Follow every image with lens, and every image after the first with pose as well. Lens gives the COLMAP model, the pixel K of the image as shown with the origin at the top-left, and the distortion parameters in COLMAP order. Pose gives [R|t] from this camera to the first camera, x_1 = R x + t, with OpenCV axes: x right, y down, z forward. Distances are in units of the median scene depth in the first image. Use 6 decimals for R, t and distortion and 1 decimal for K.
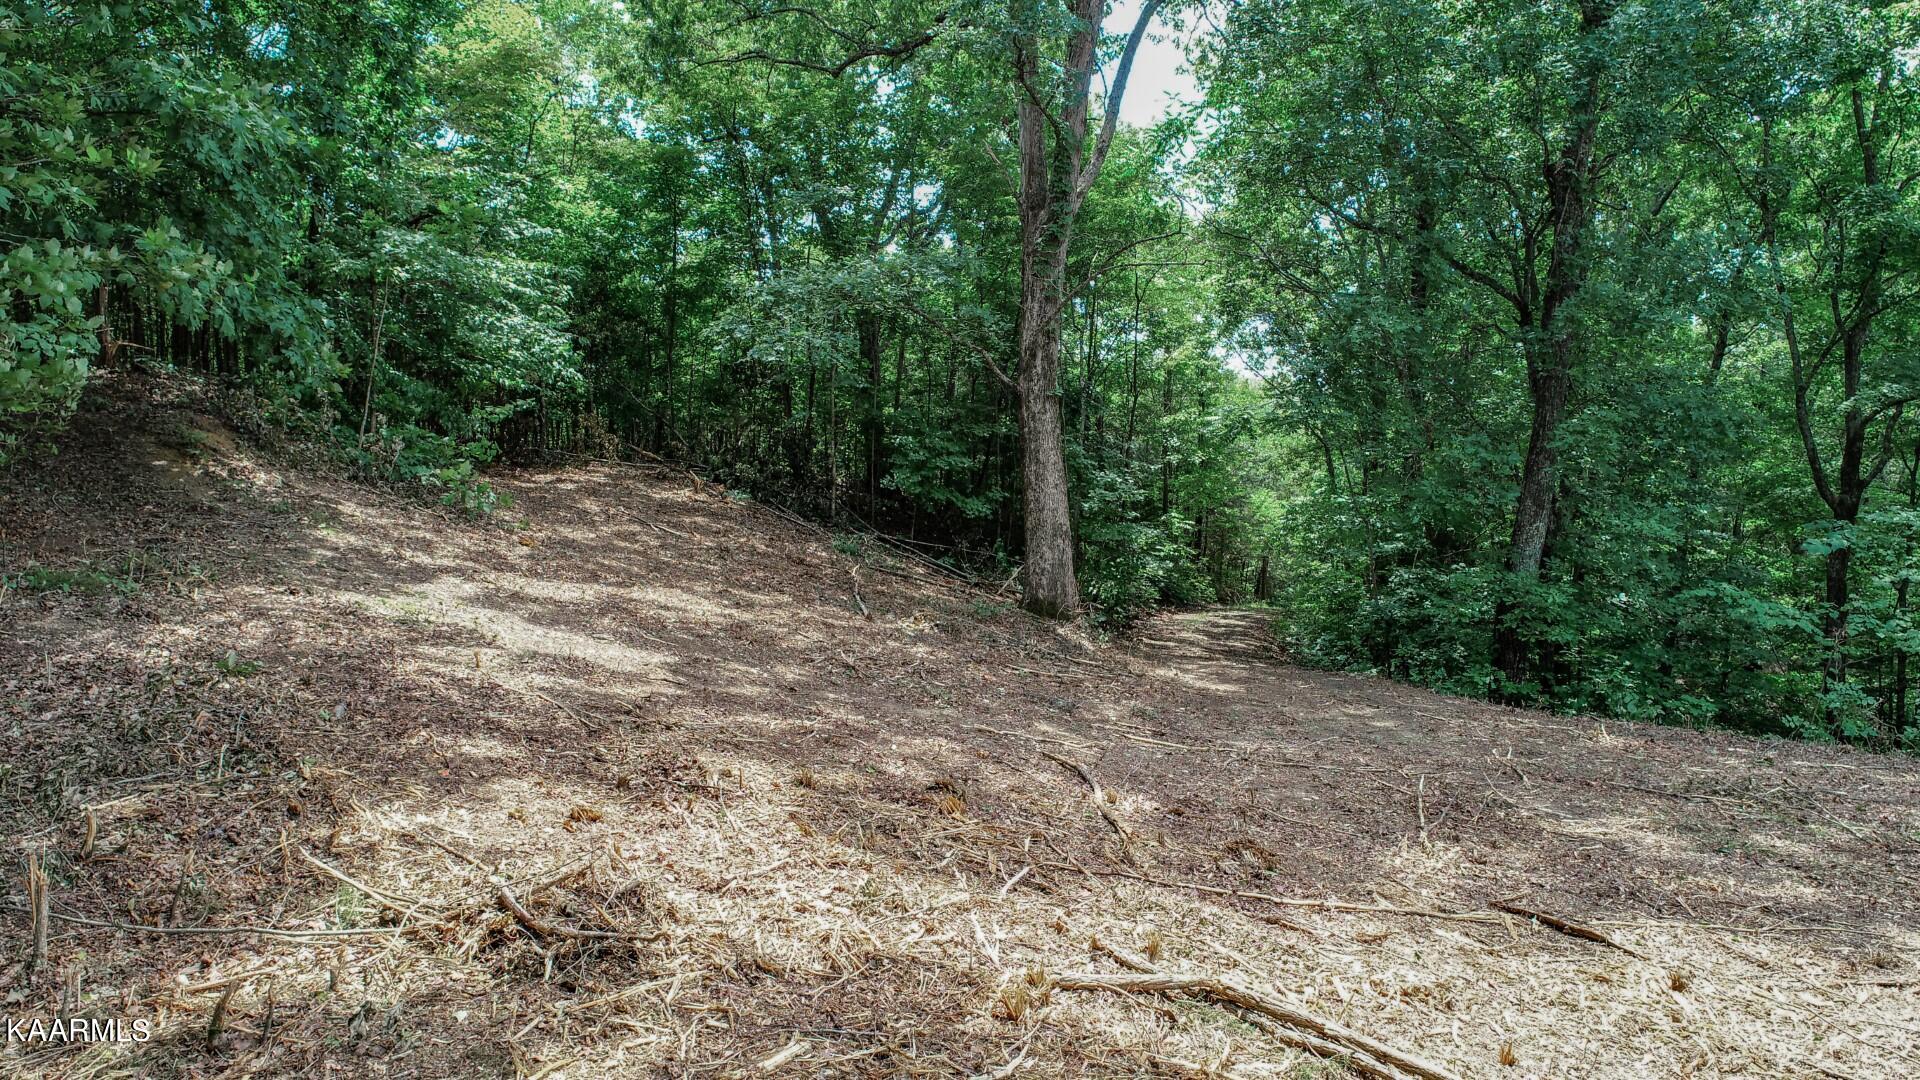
lens RADIAL K [[1286.0, 0, 960.0], [0, 1286.0, 540.0], [0, 0, 1]] dist [-0.000730, -0.000538]
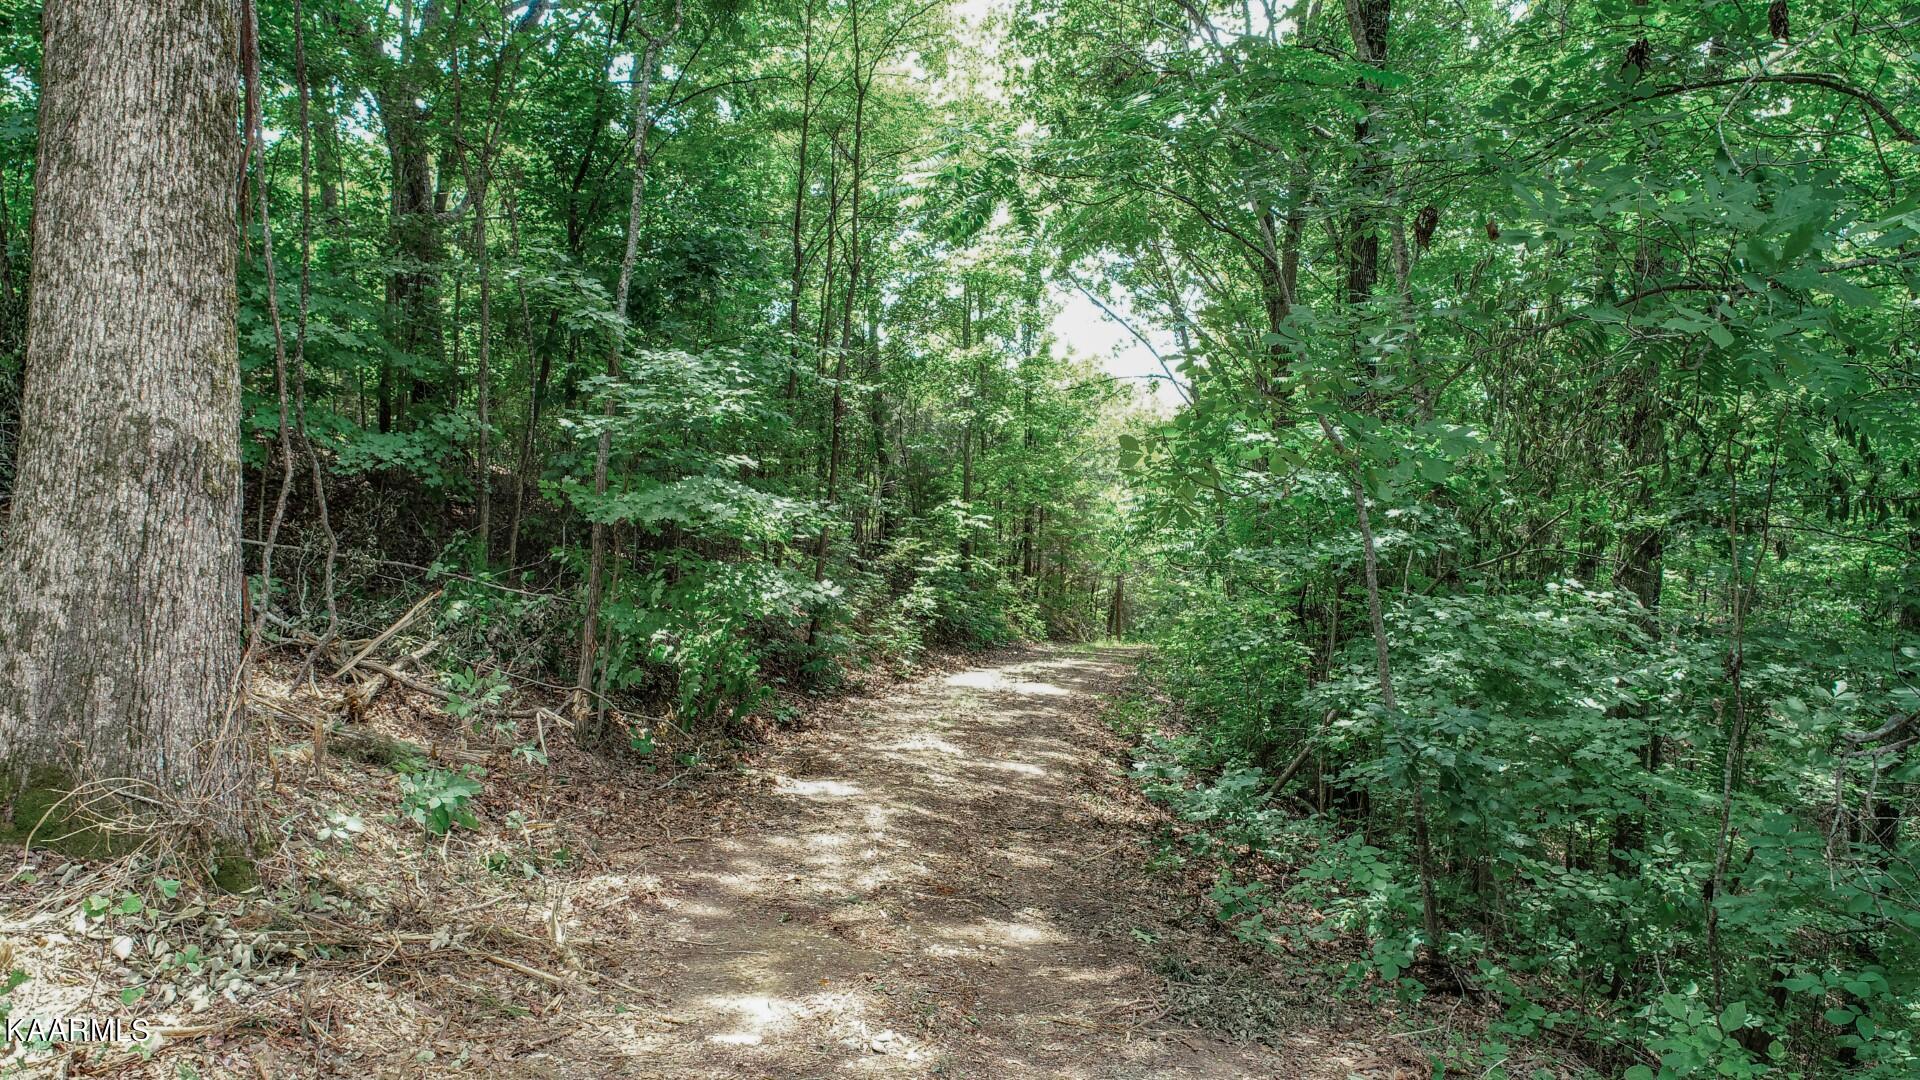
lens RADIAL K [[1286.0, 0, 960.0], [0, 1286.0, 540.0], [0, 0, 1]] dist [-0.000730, -0.000538]
pose [[0.994795, -0.000030, 0.101900, 0.111362], [0.001757, 0.999856, -0.016859, 0.007215], [-0.101885, 0.016950, 0.994652, 0.421695]]
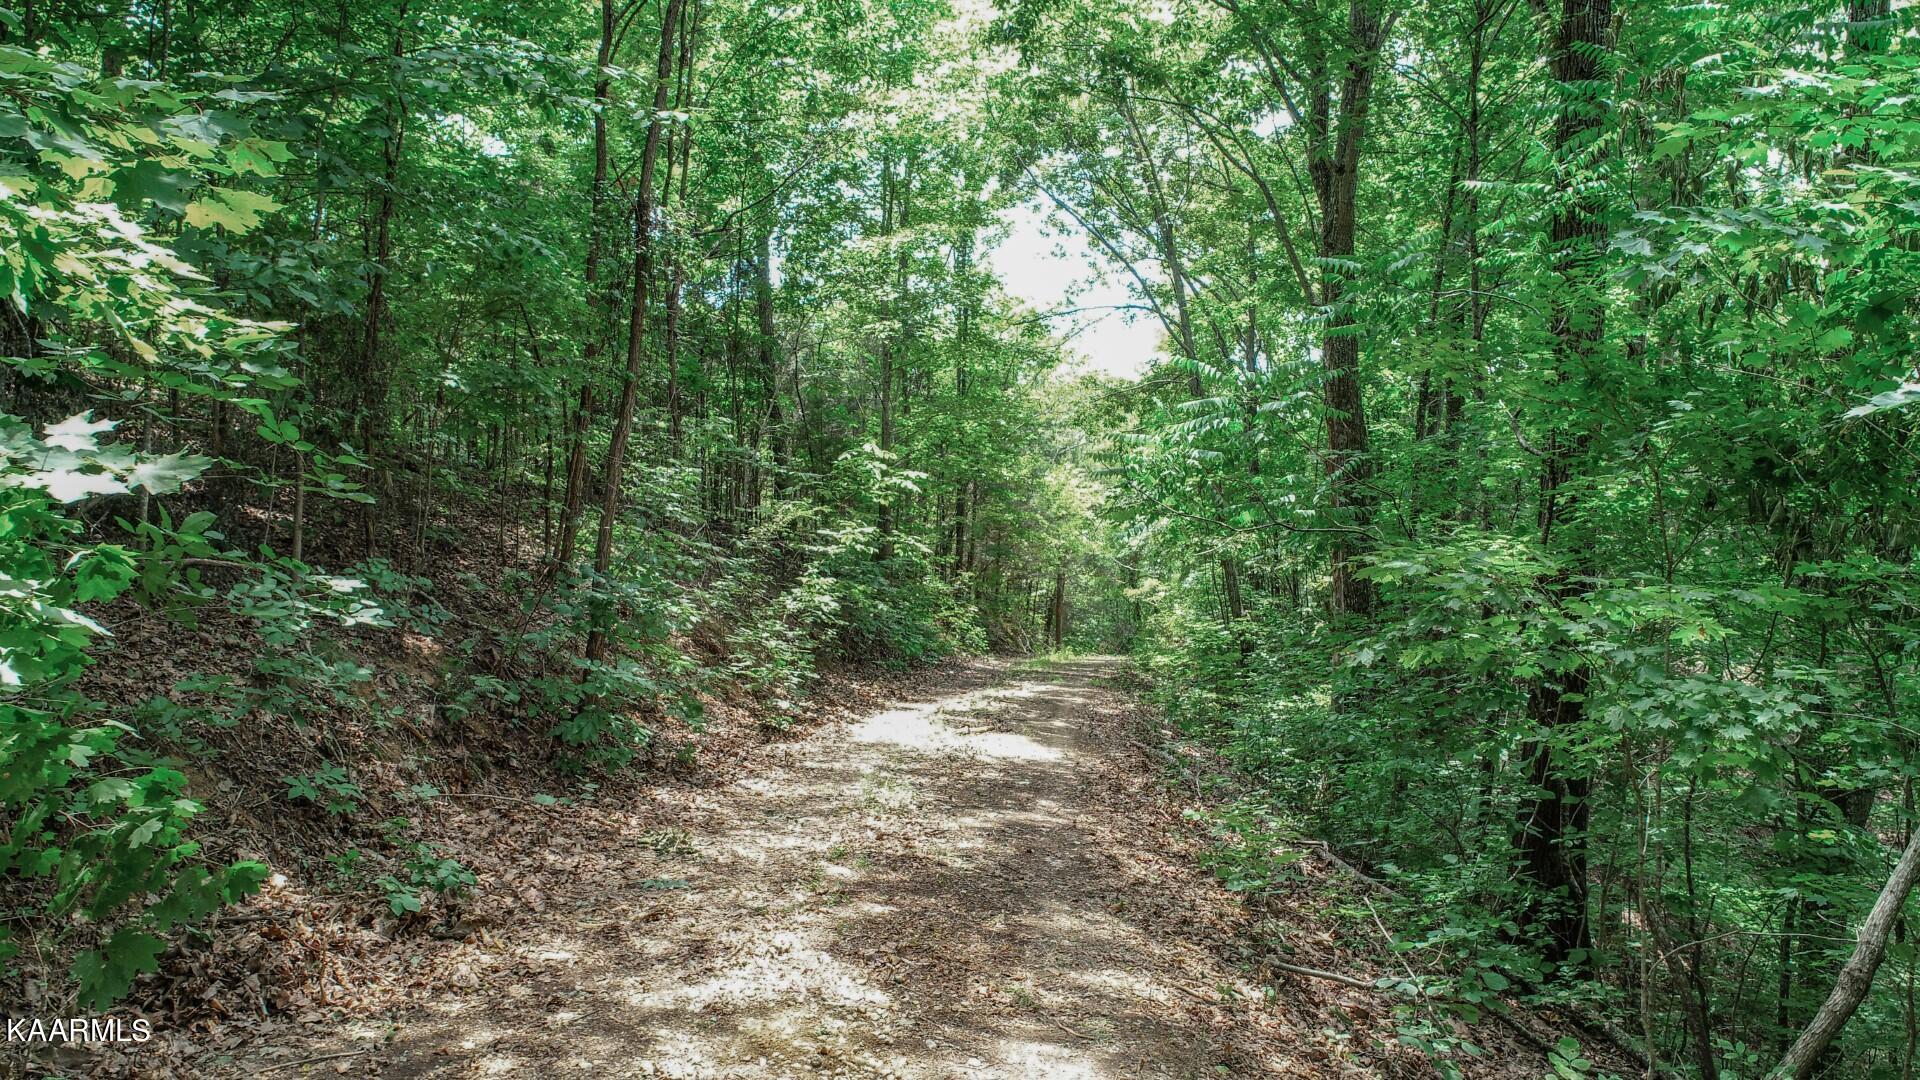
lens RADIAL K [[1286.0, 0, 960.0], [0, 1286.0, 540.0], [0, 0, 1]] dist [-0.000730, -0.000538]
pose [[0.985874, 0.004822, 0.167418, 0.133065], [-0.001570, 0.999808, -0.019553, 0.015250], [-0.167480, 0.019014, 0.985692, 0.639546]]
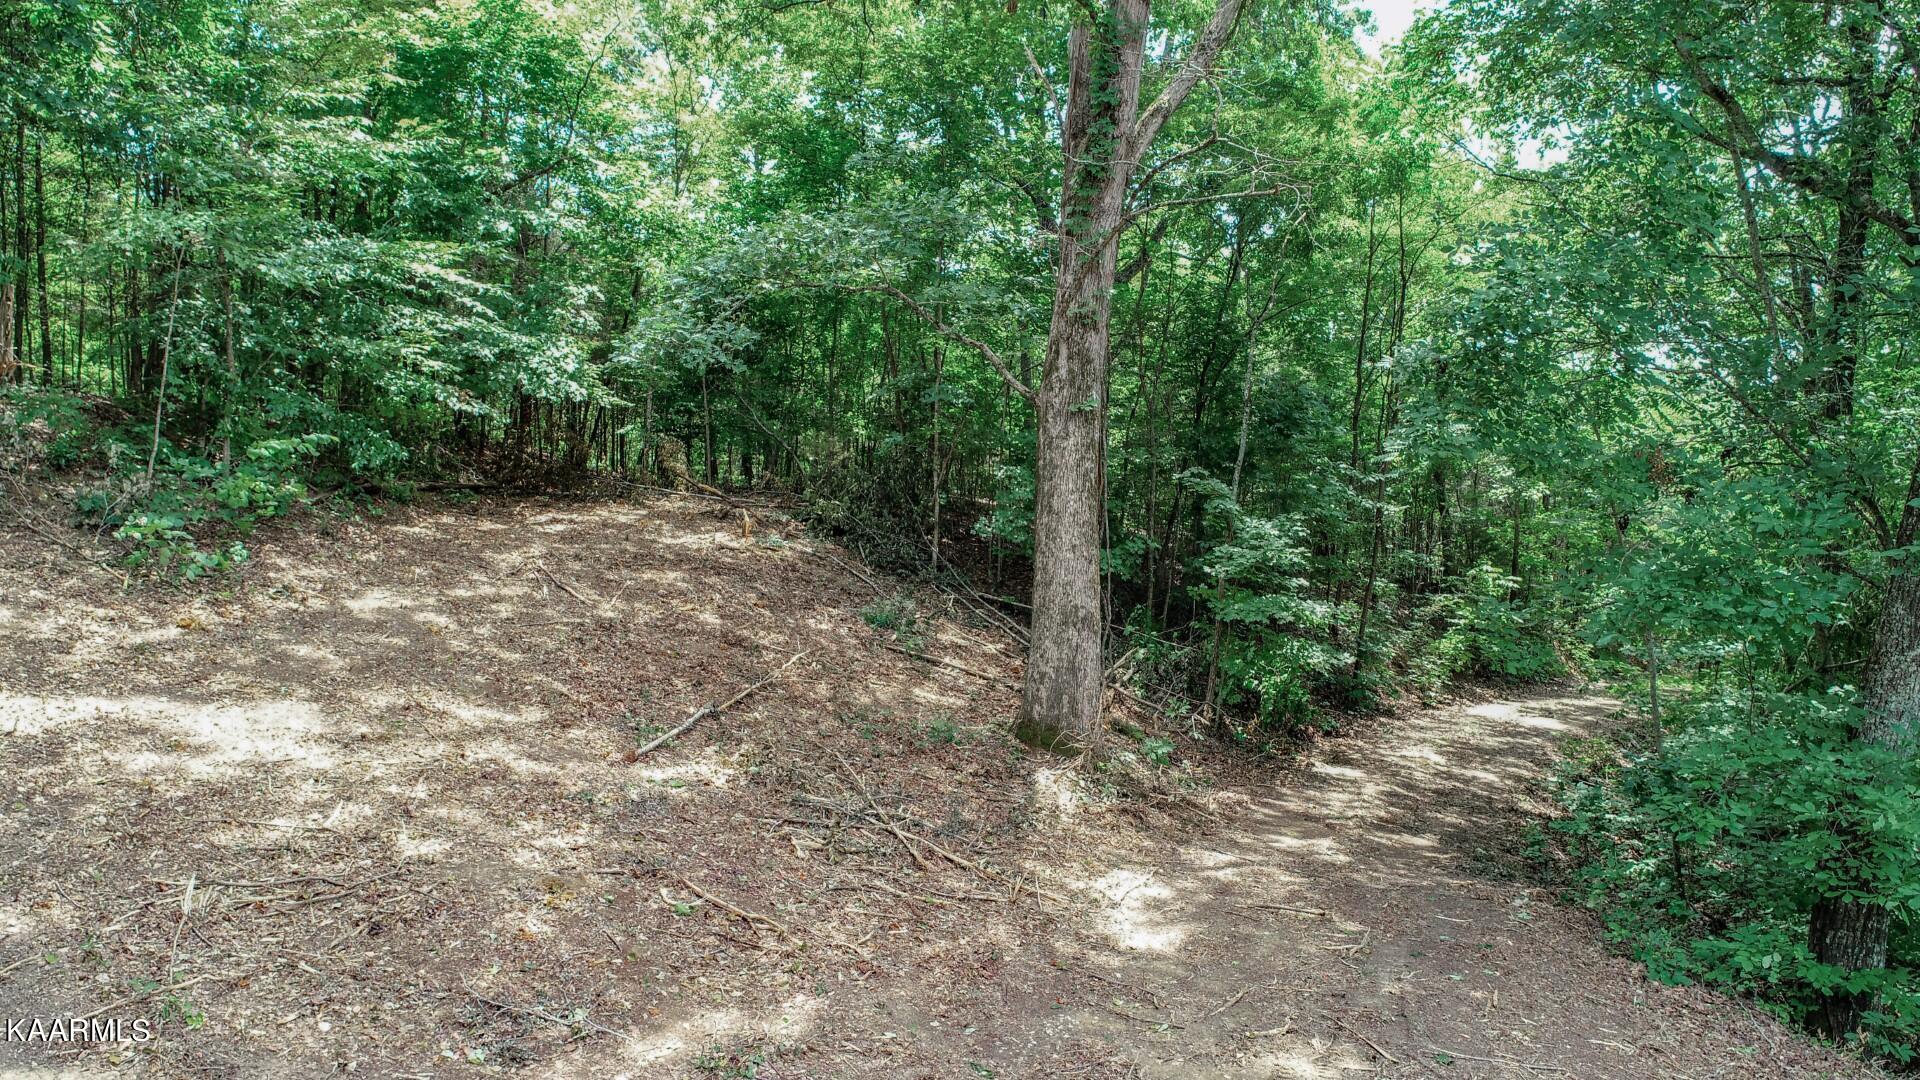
lens RADIAL K [[1286.0, 0, 960.0], [0, 1286.0, 540.0], [0, 0, 1]] dist [-0.000730, -0.000538]
pose [[0.940210, 0.028233, -0.339424, 0.136376], [-0.032515, 0.999447, -0.006934, -0.022263], [0.339041, 0.017556, 0.940608, 0.200421]]
